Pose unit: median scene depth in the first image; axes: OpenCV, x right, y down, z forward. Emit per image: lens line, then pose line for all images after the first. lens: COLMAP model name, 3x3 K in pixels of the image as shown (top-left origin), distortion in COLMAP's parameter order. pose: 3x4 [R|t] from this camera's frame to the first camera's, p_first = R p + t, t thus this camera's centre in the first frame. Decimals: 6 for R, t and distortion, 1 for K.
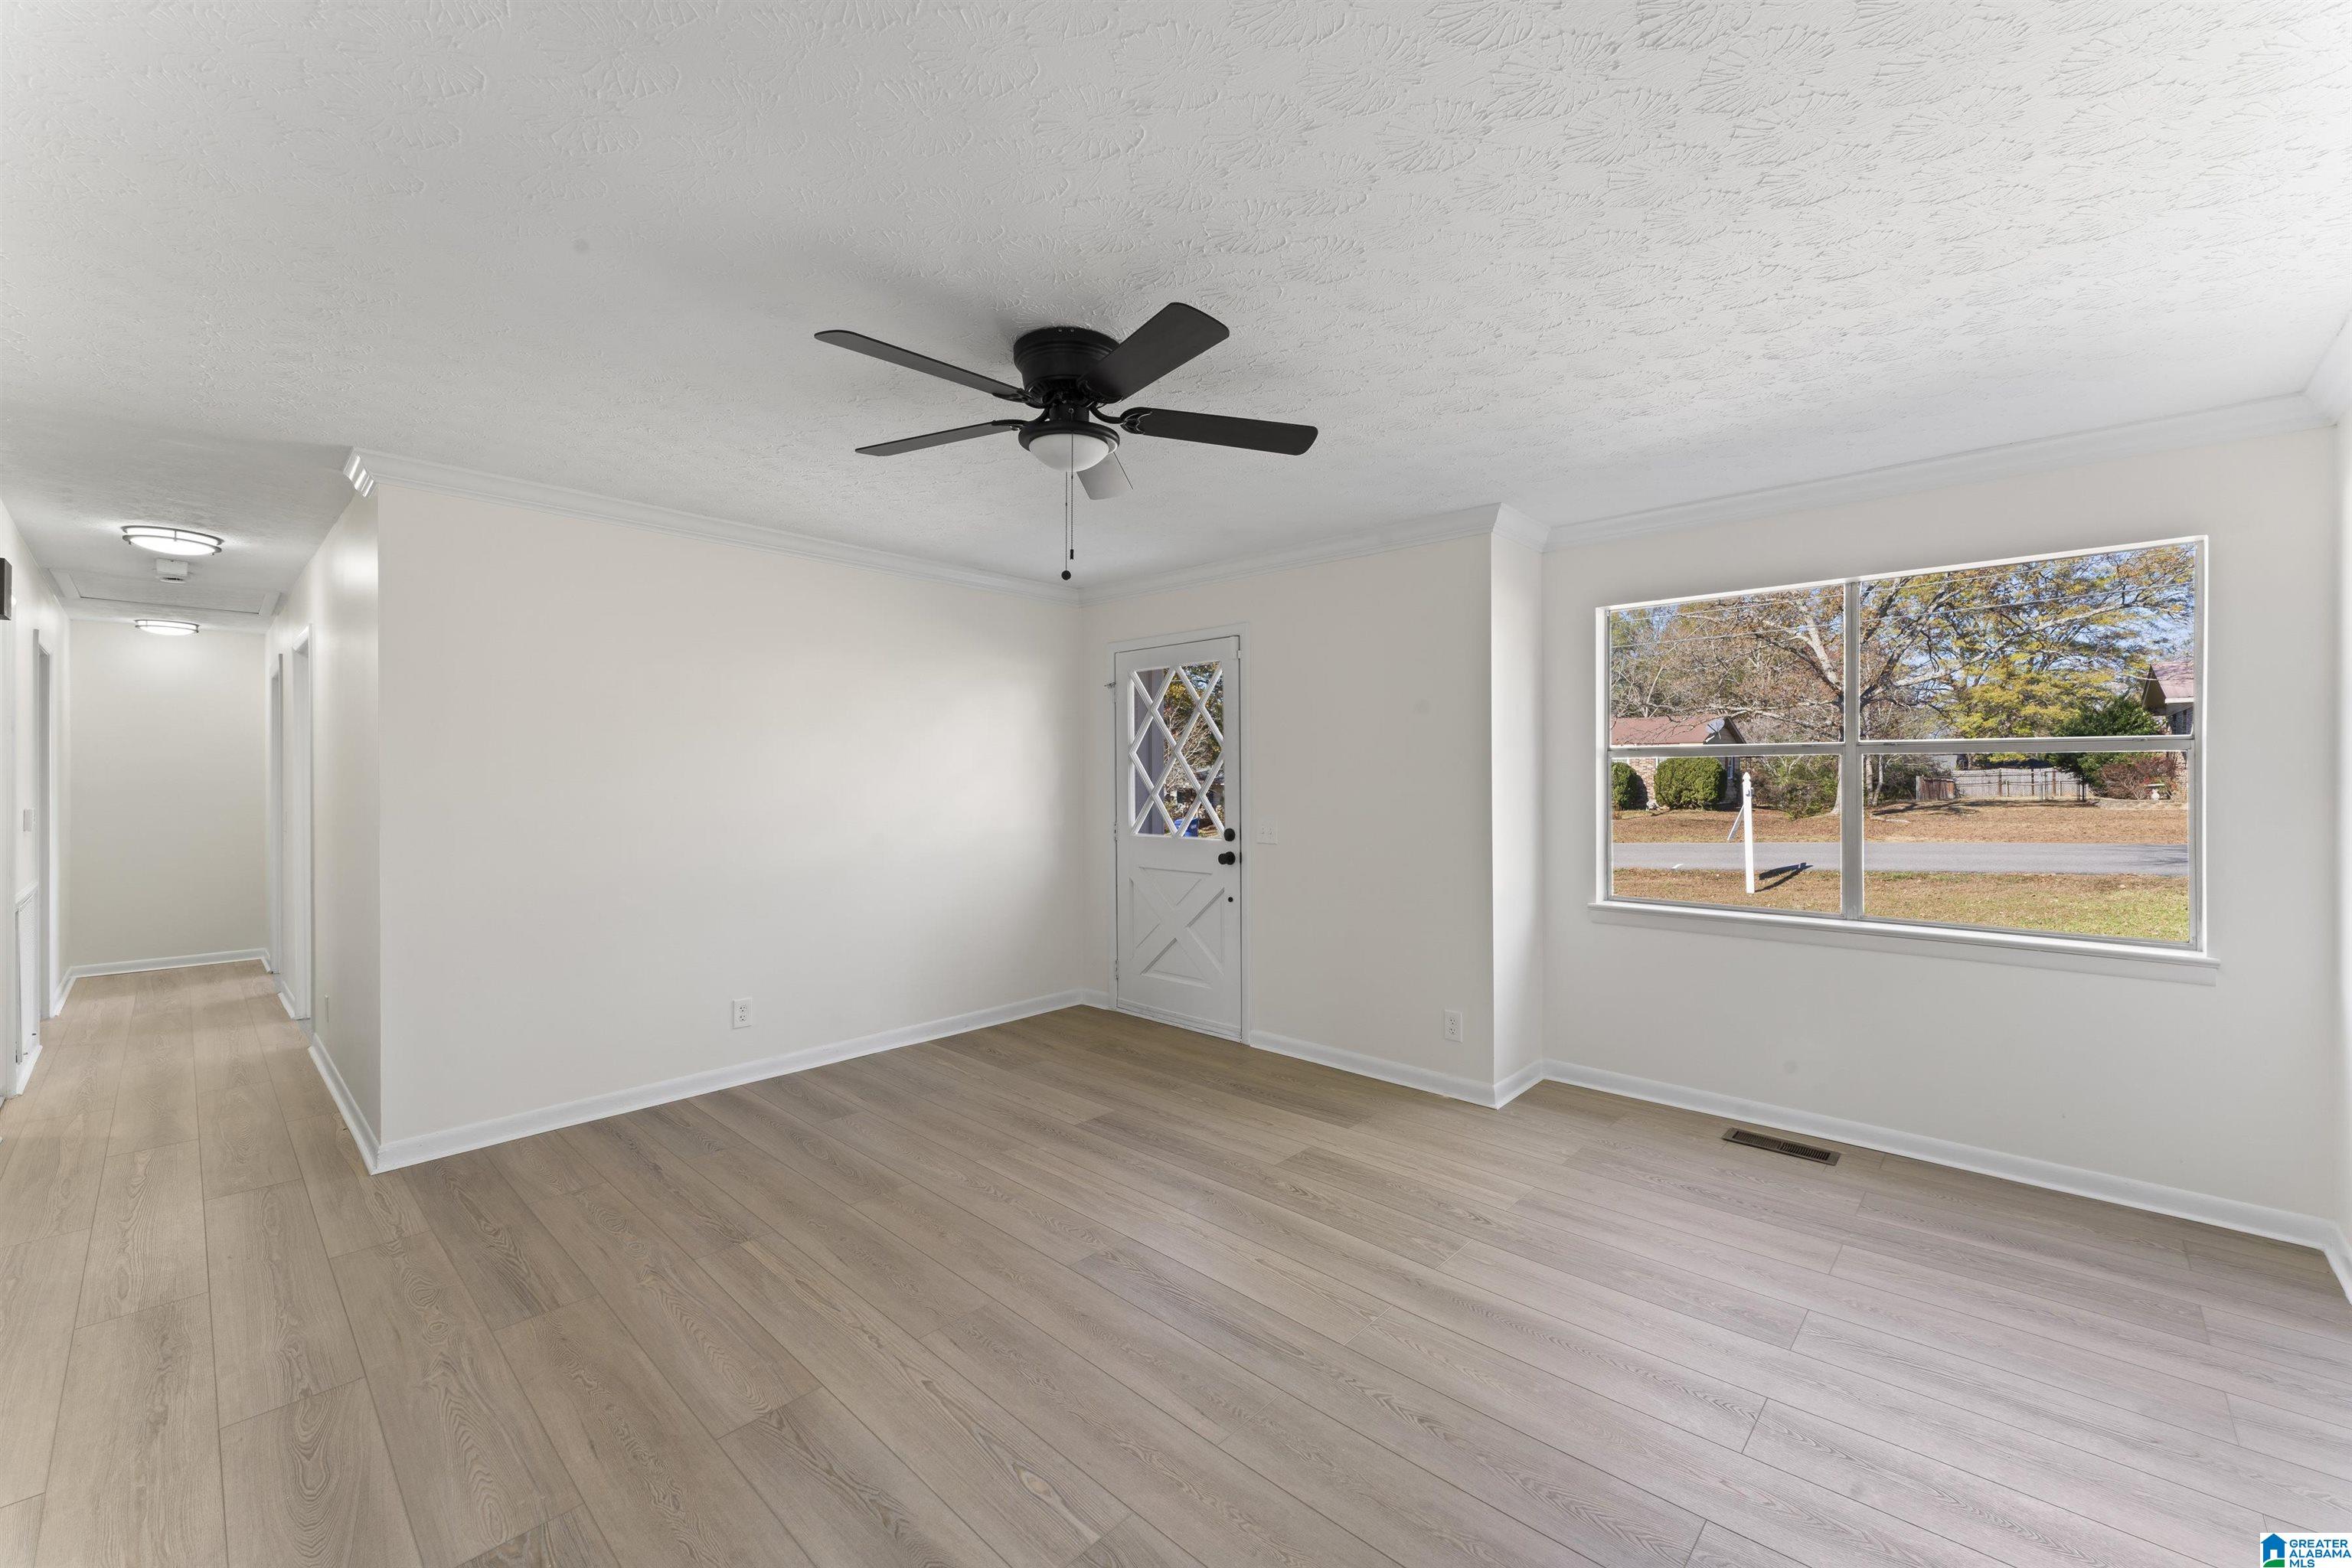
lens RADIAL K [[950.4, 0, 1173.1], [0, 950.4, 781.3], [0, 0, 1]] dist [0.001035, -0.000099]
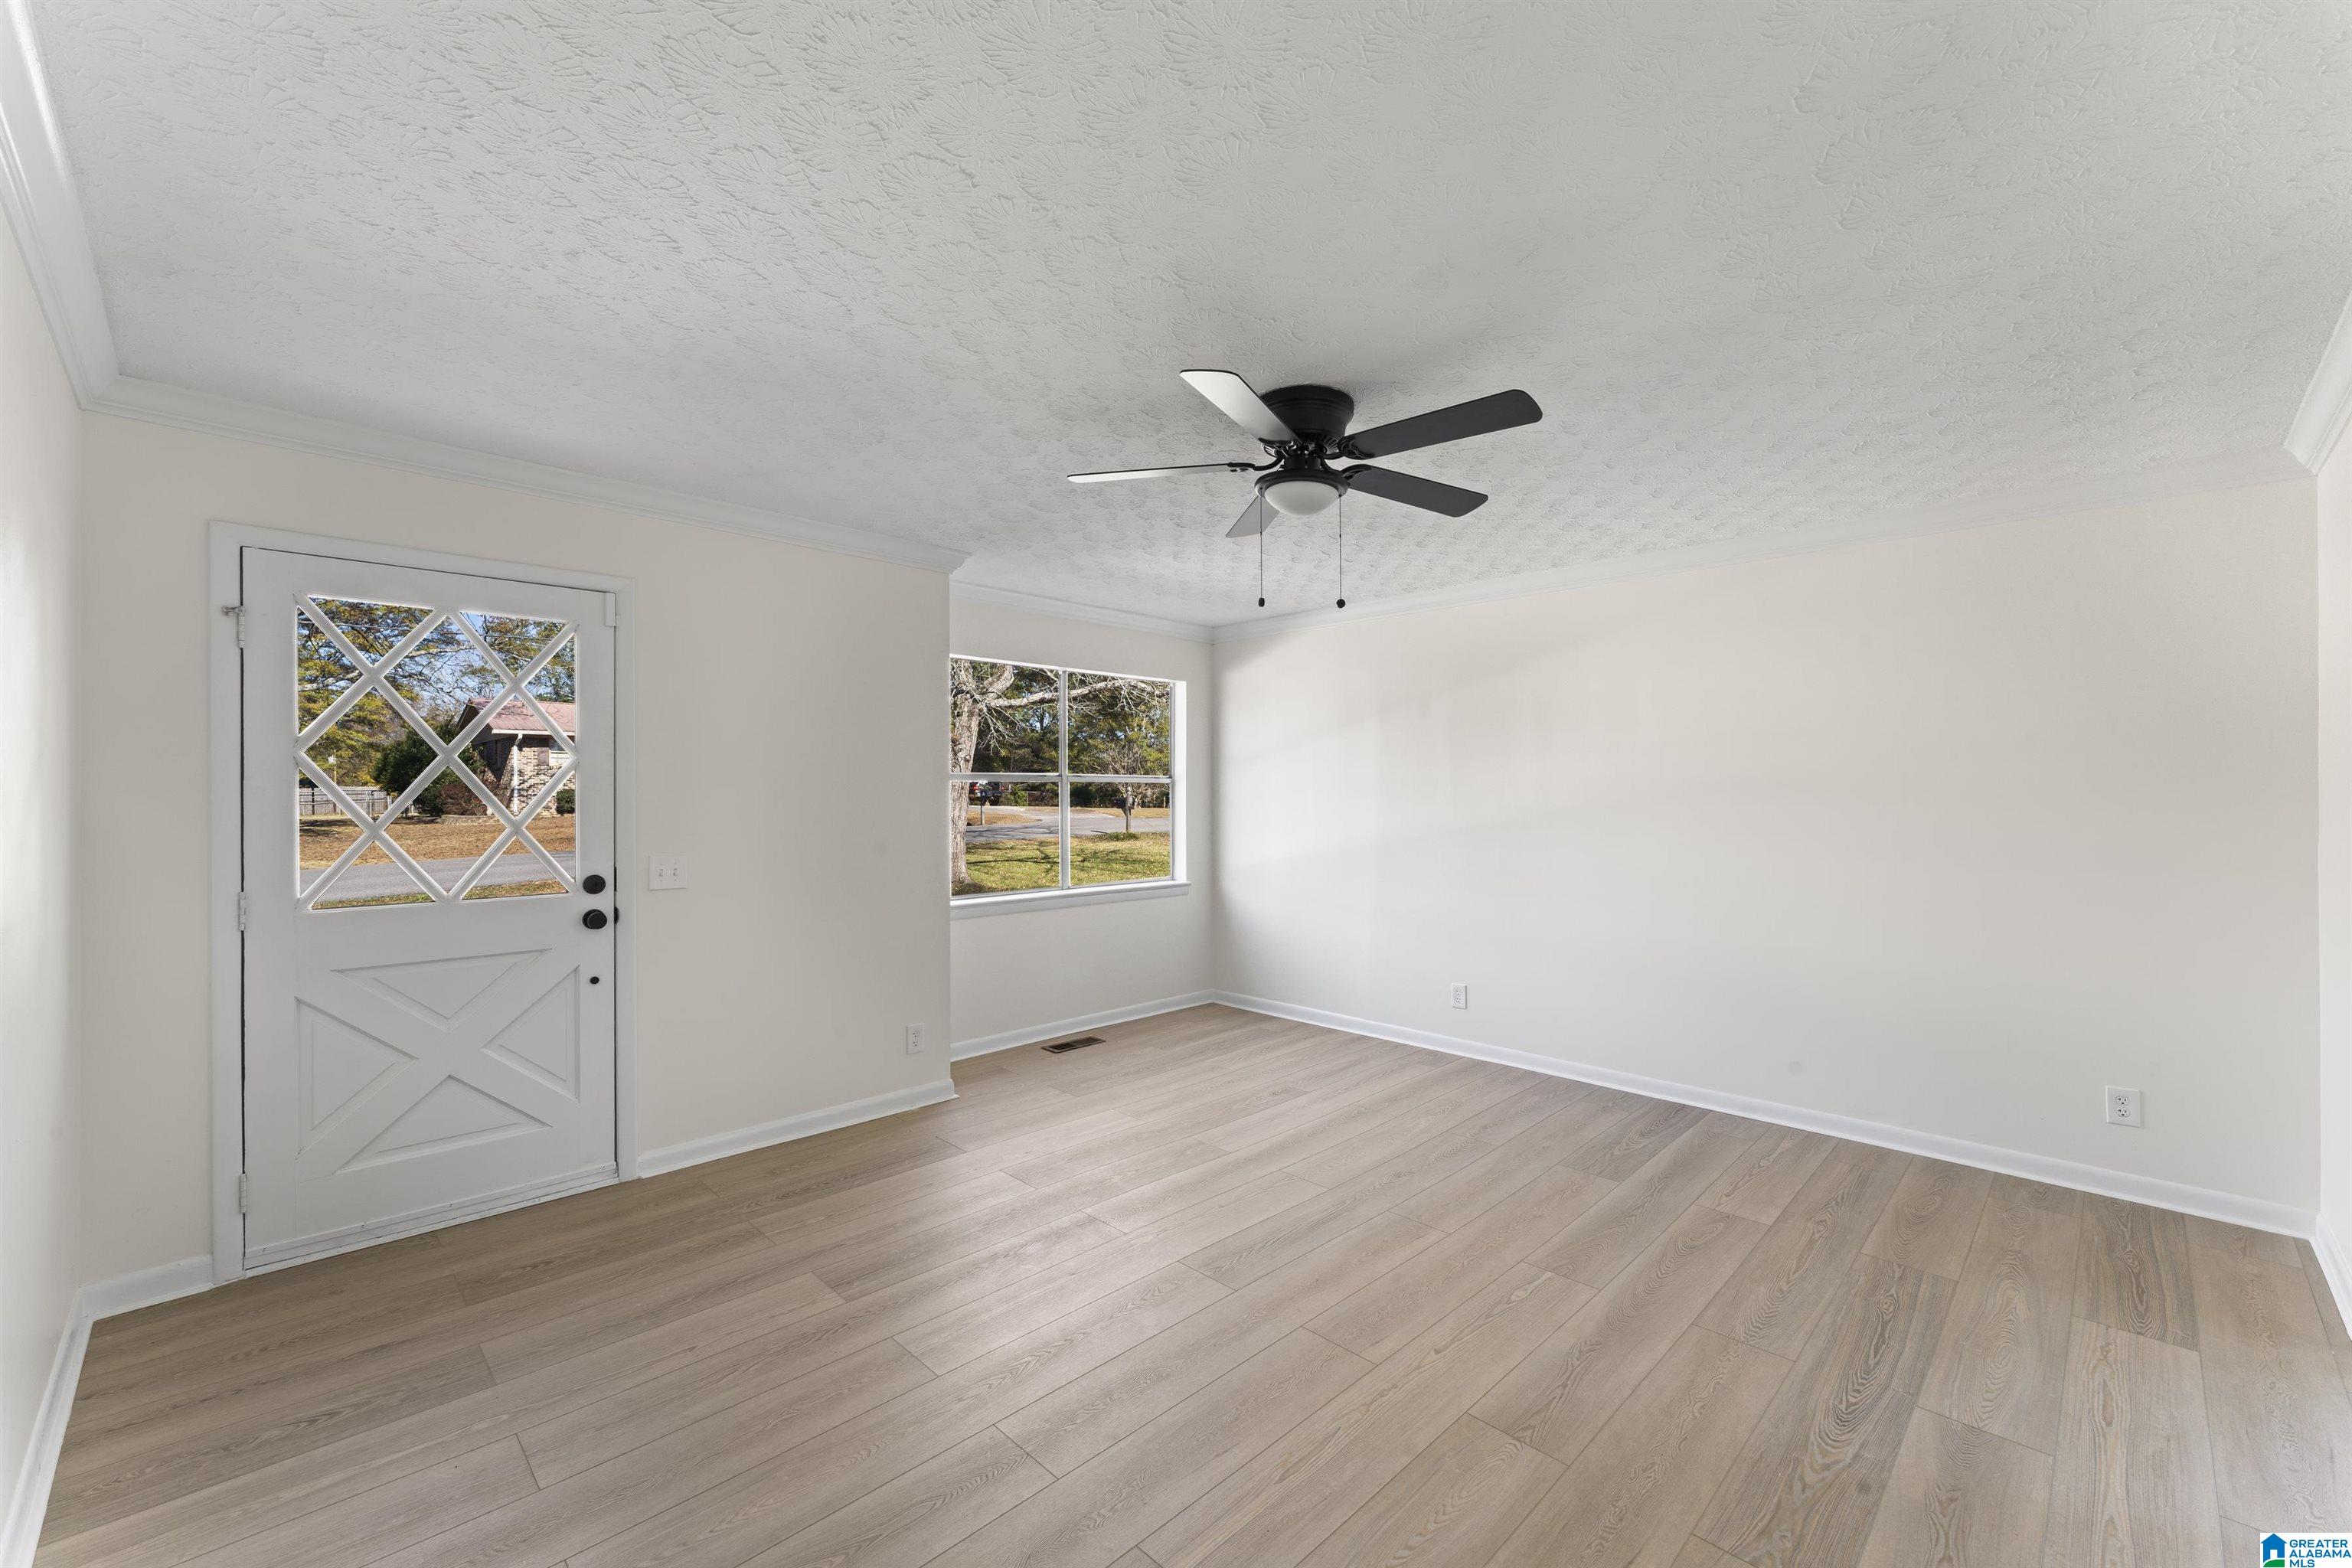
lens RADIAL K [[950.4, 0, 1196.4], [0, 950.4, 795.4], [0, 0, 1]] dist [0.001035, -0.000099]
pose [[0.017731, -0.001218, 0.999842, -0.767363], [0.006670, 0.999977, 0.001100, -0.005994], [-0.999821, 0.006649, 0.017738, 0.708554]]
